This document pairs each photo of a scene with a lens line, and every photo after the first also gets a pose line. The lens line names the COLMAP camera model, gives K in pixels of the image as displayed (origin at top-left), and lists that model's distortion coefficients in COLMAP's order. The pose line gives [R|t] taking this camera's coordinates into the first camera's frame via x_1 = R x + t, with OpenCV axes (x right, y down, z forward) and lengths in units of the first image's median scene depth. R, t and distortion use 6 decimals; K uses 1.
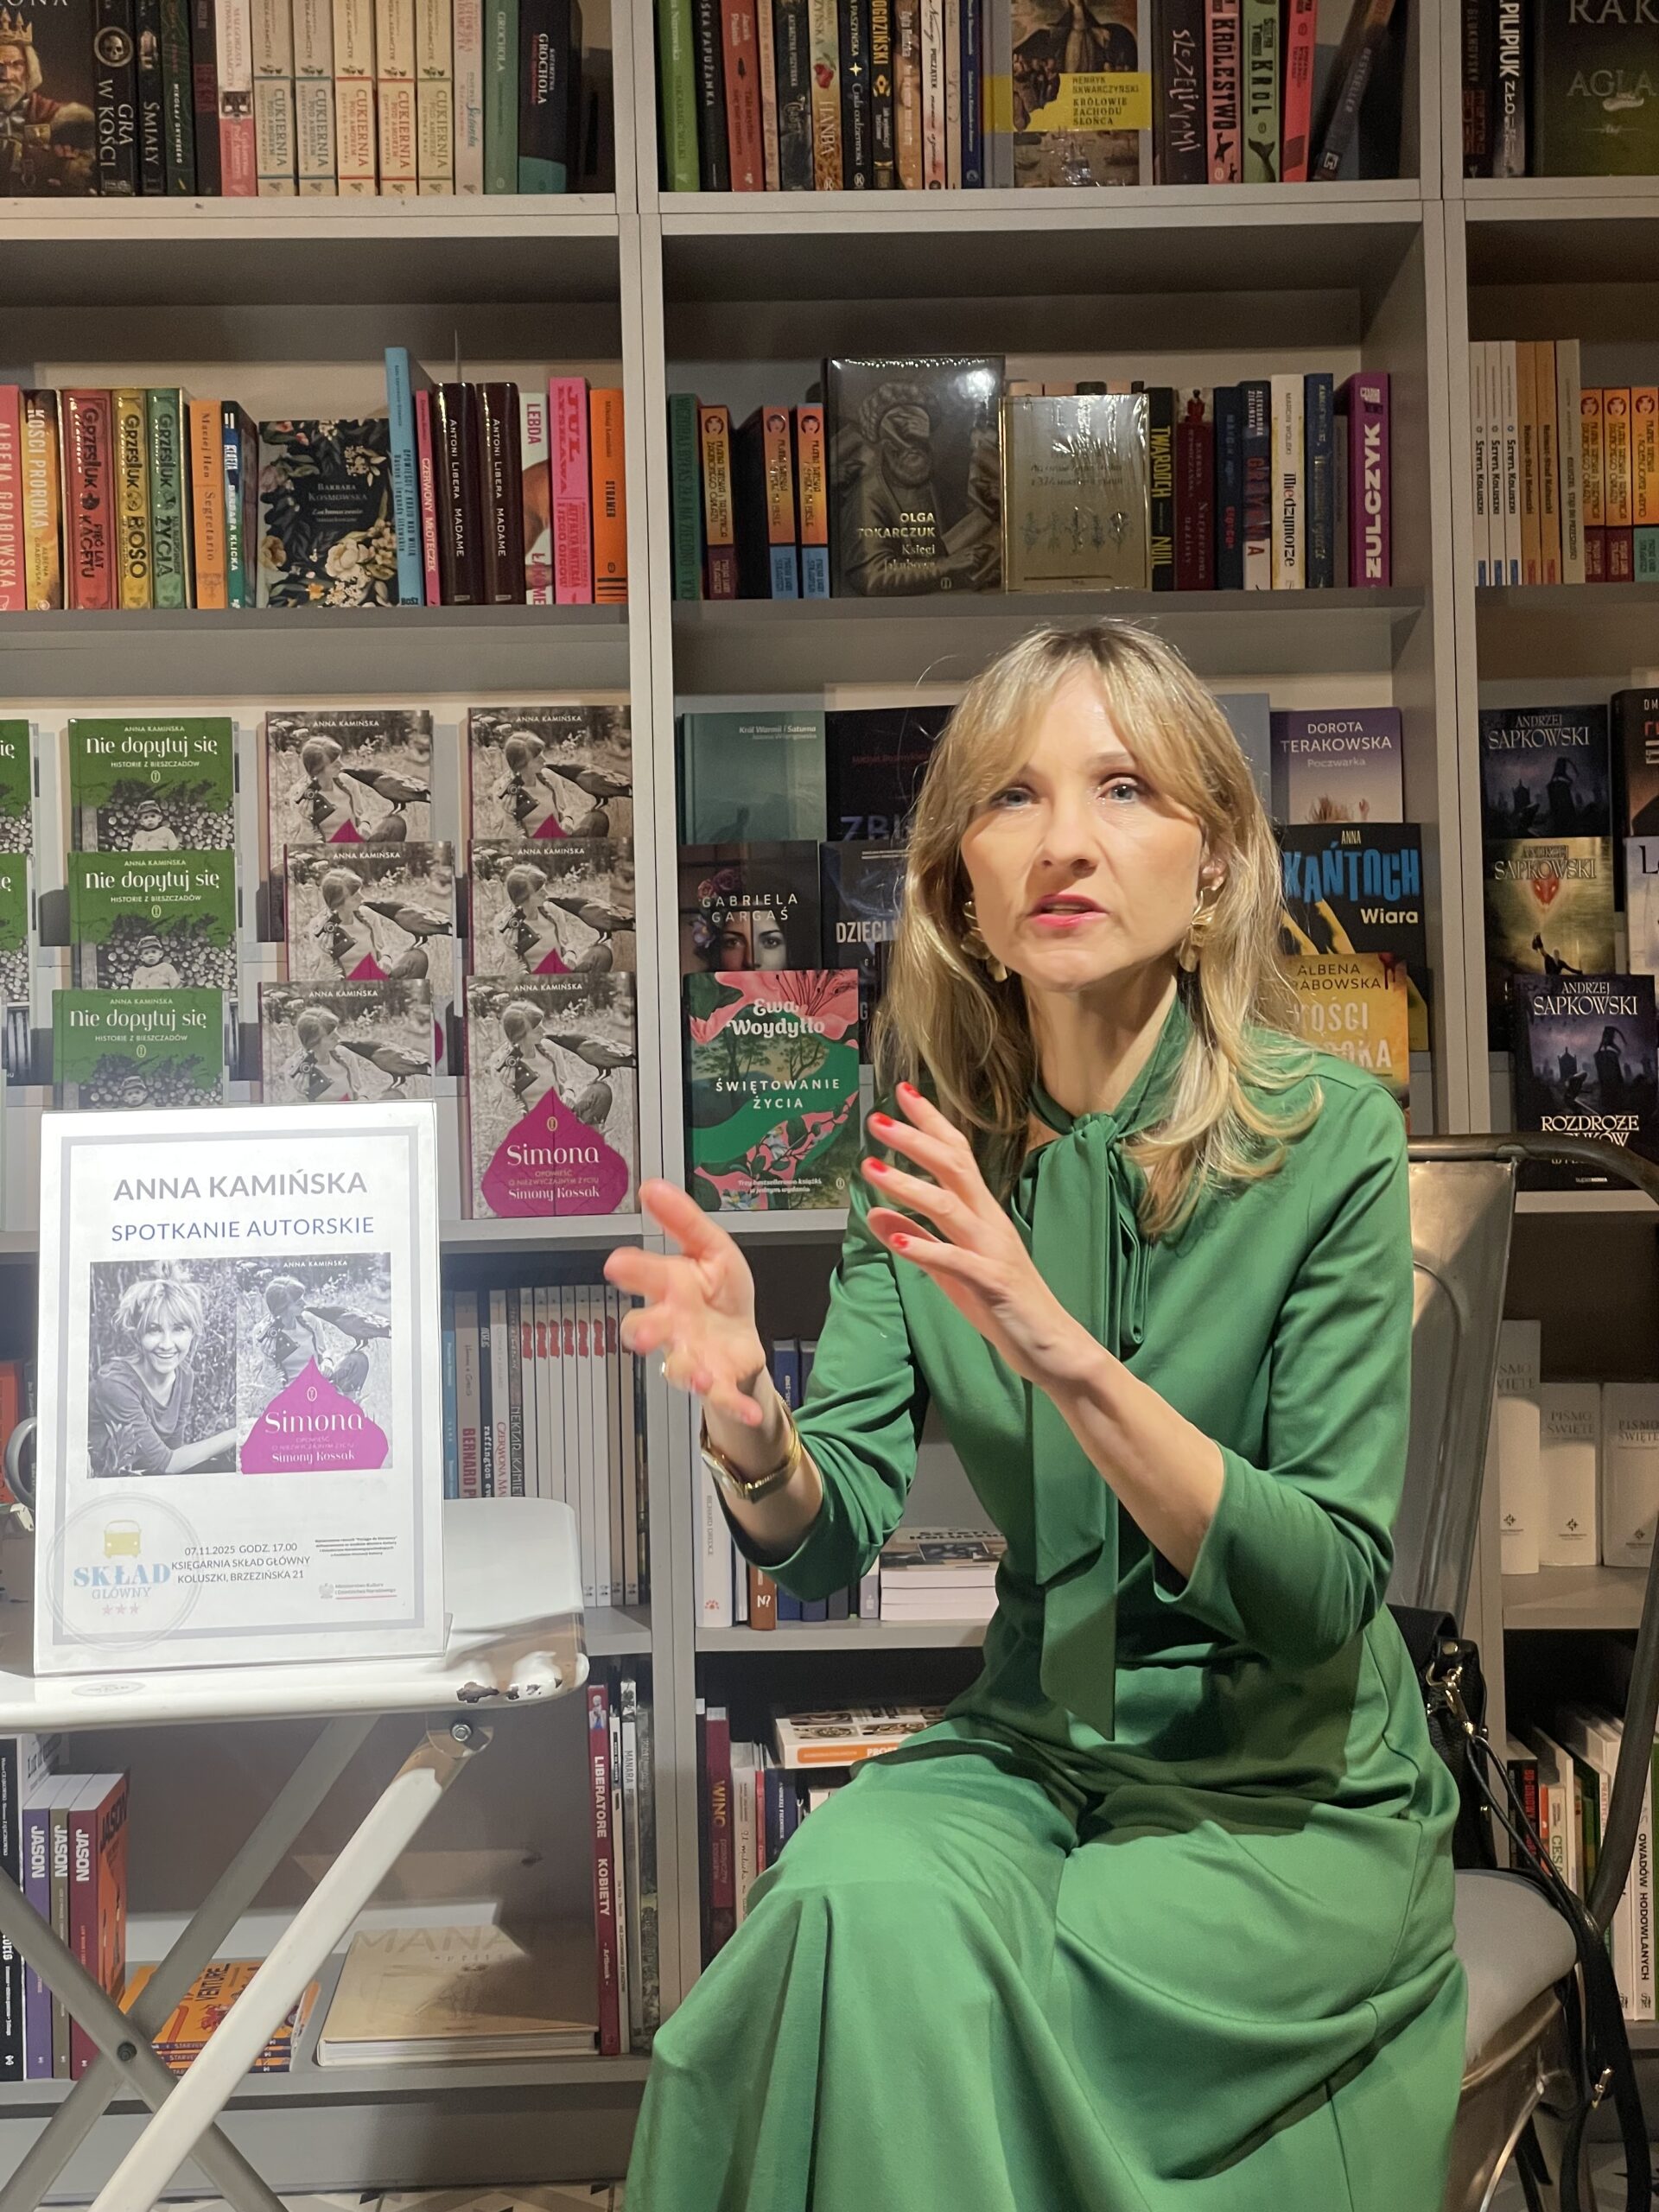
lens RADIAL K [[3295.8, 0, 829.1], [0, 3295.8, 1085.8], [0, 0, 1]] dist [0.112249, 0.000000]
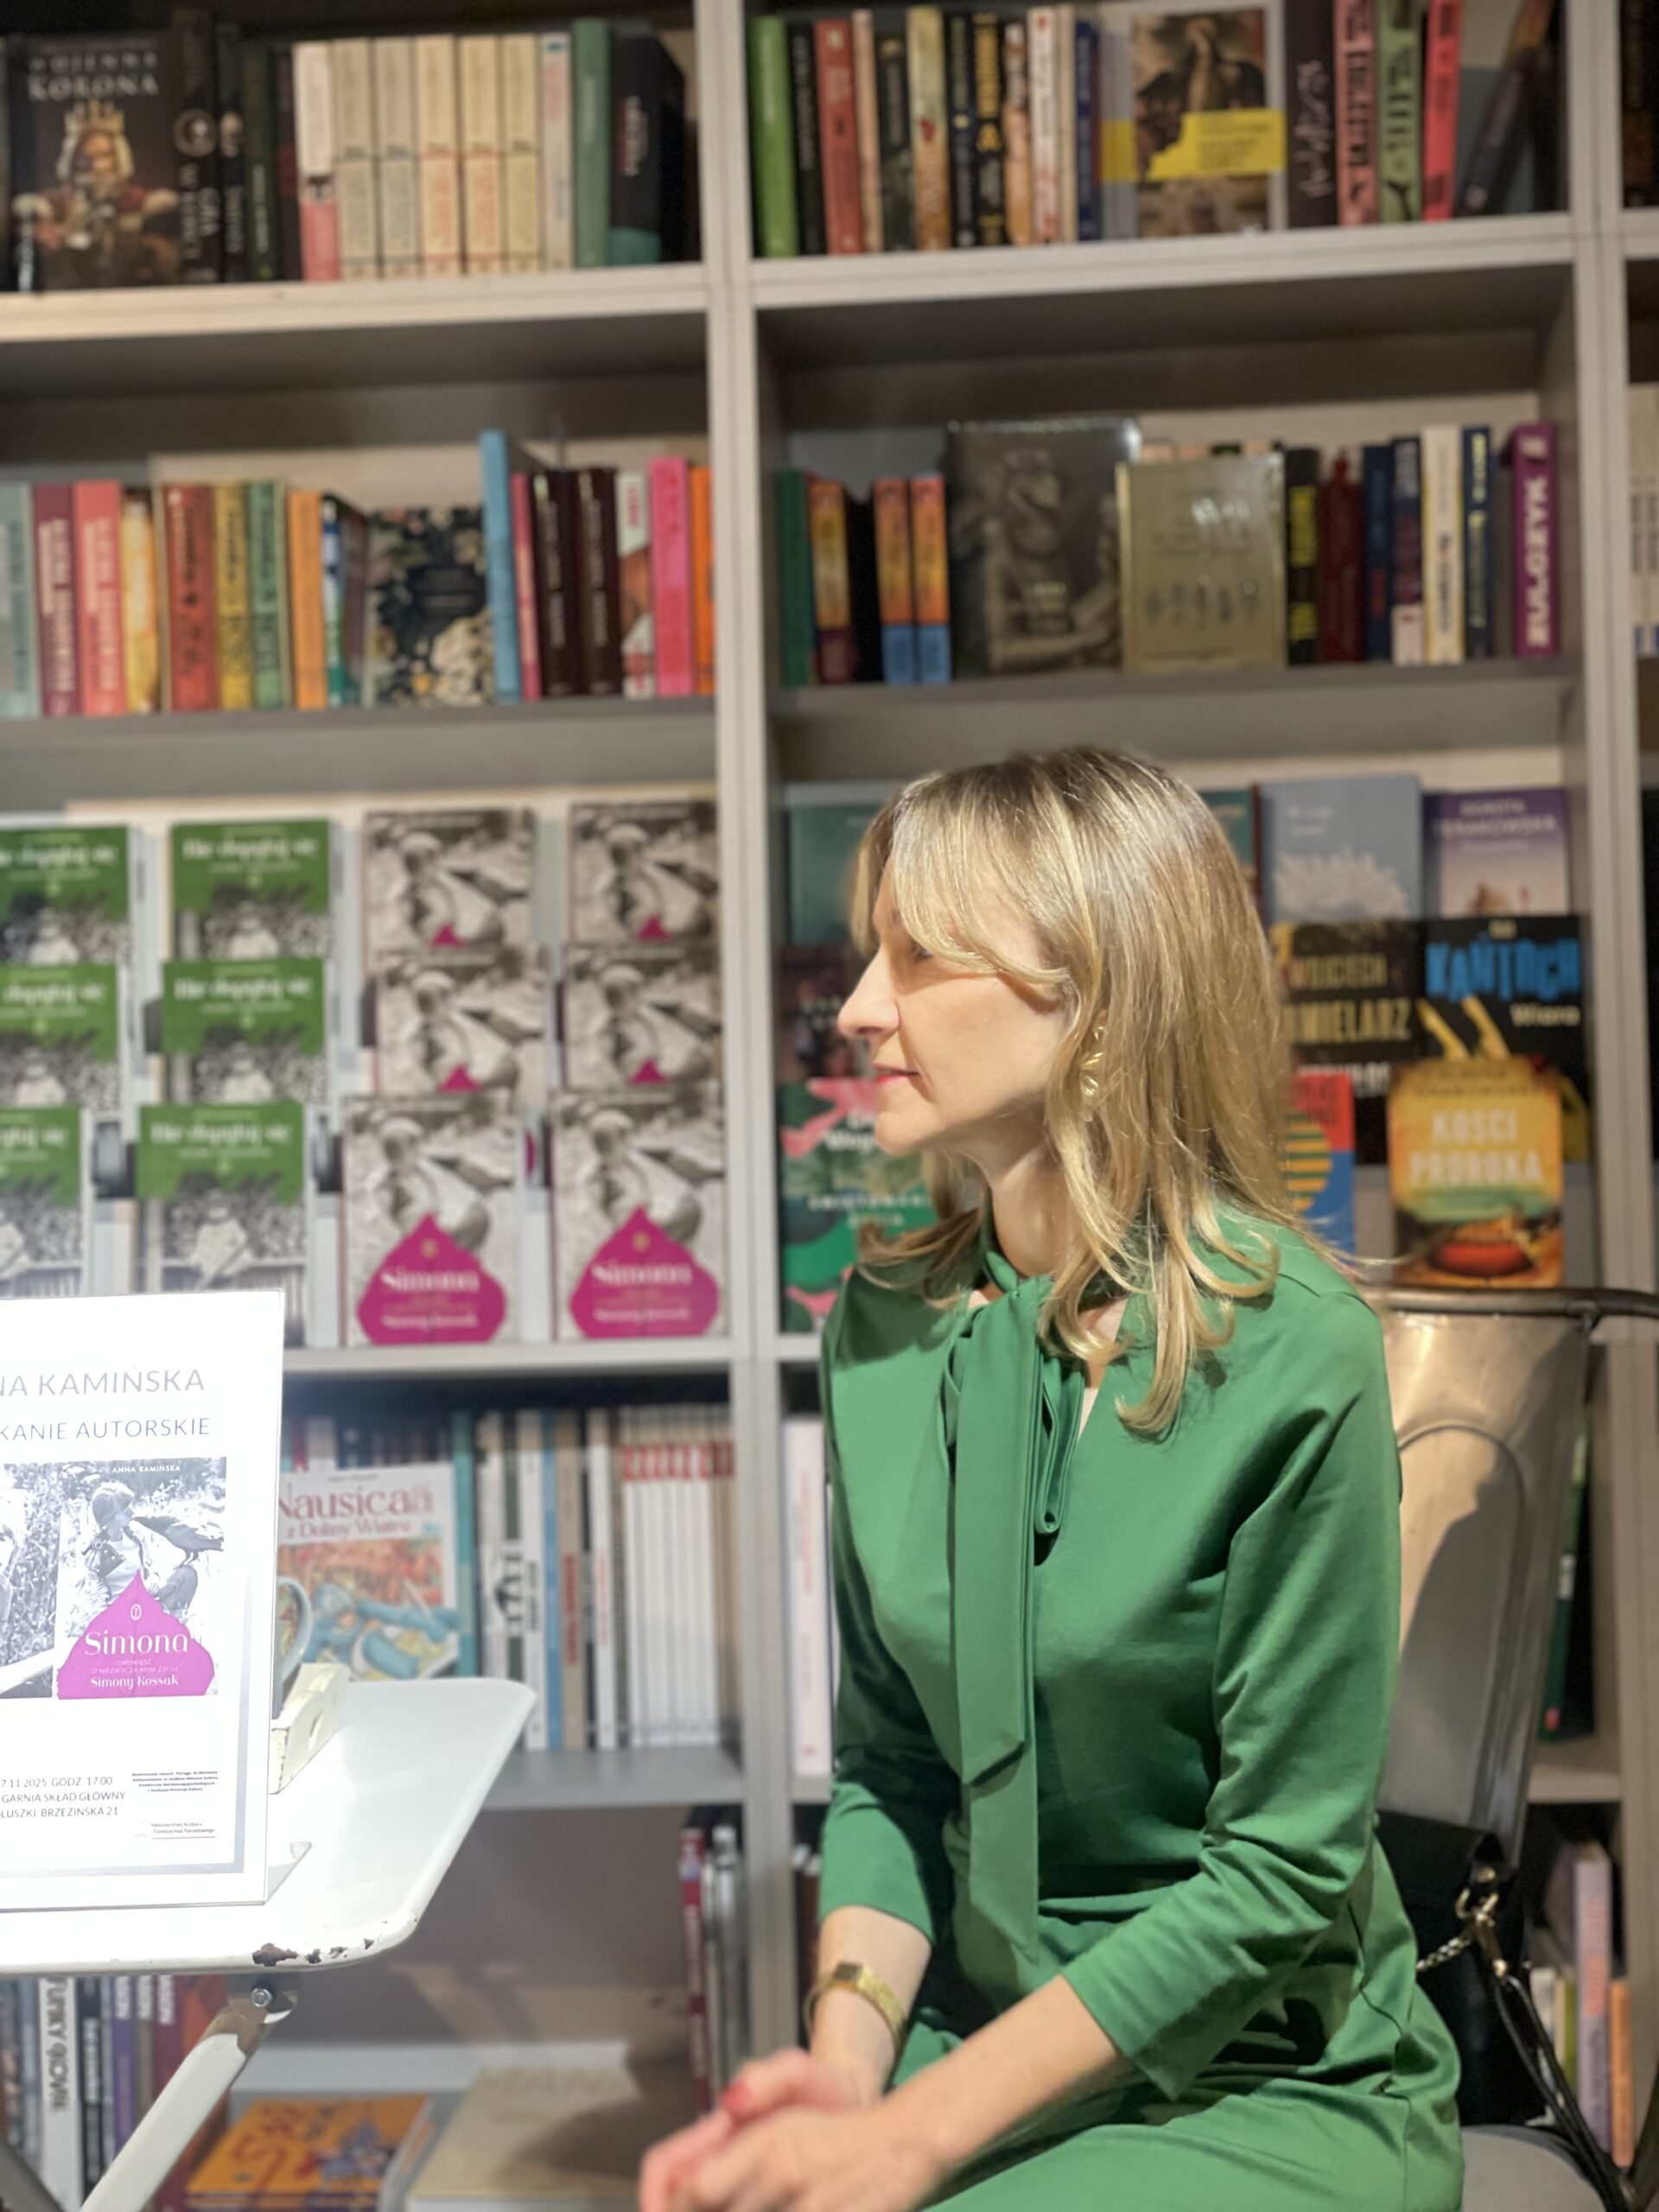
lens RADIAL K [[3295.8, 0, 833.9], [0, 3295.8, 1098.2], [0, 0, 1]] dist [0.112249, 0.000000]
pose [[0.991391, -0.004271, -0.130862, 0.094294], [0.004436, 0.999990, 0.000975, -0.029984], [0.130856, -0.001547, 0.991400, 0.061081]]
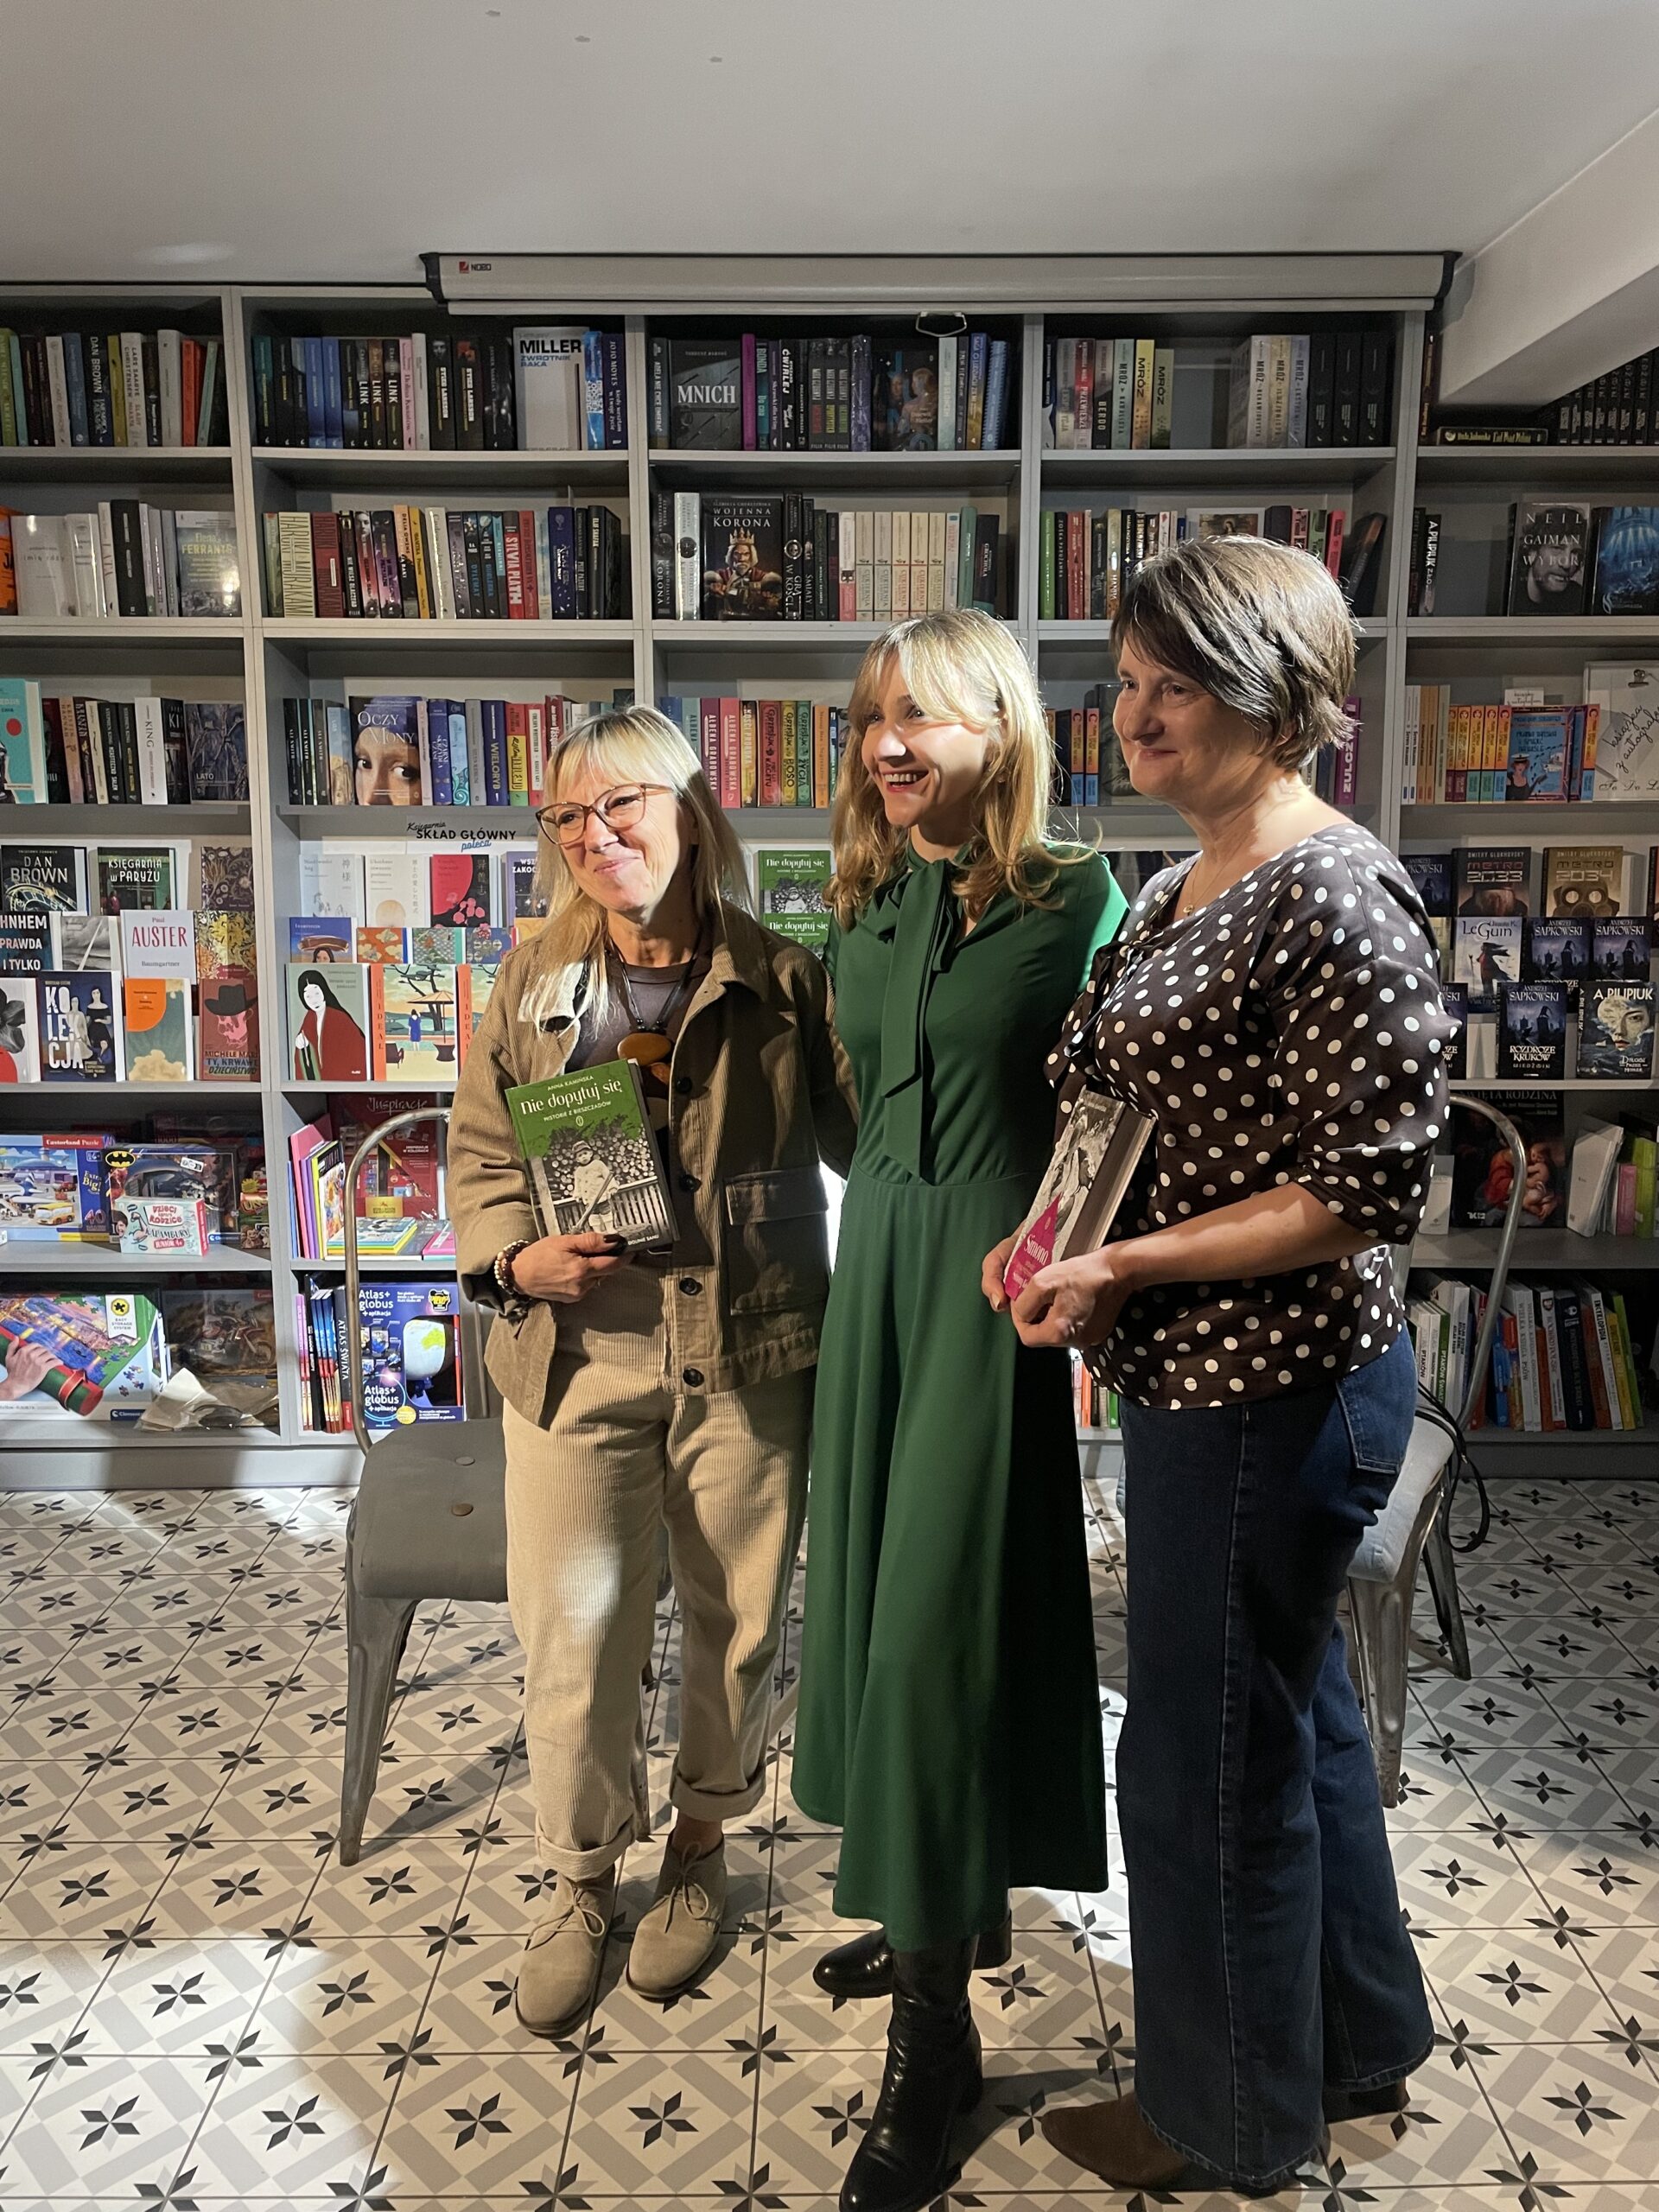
lens RADIAL K [[1661.8, 0, 845.9], [0, 1661.8, 1094.5], [0, 0, 1]] dist [0.095753, -0.119882]
pose [[0.999284, 0.025911, -0.027562, -0.137539], [-0.021695, 0.989403, 0.143563, -0.112375], [0.030989, -0.142863, 0.989257, -0.146217]]
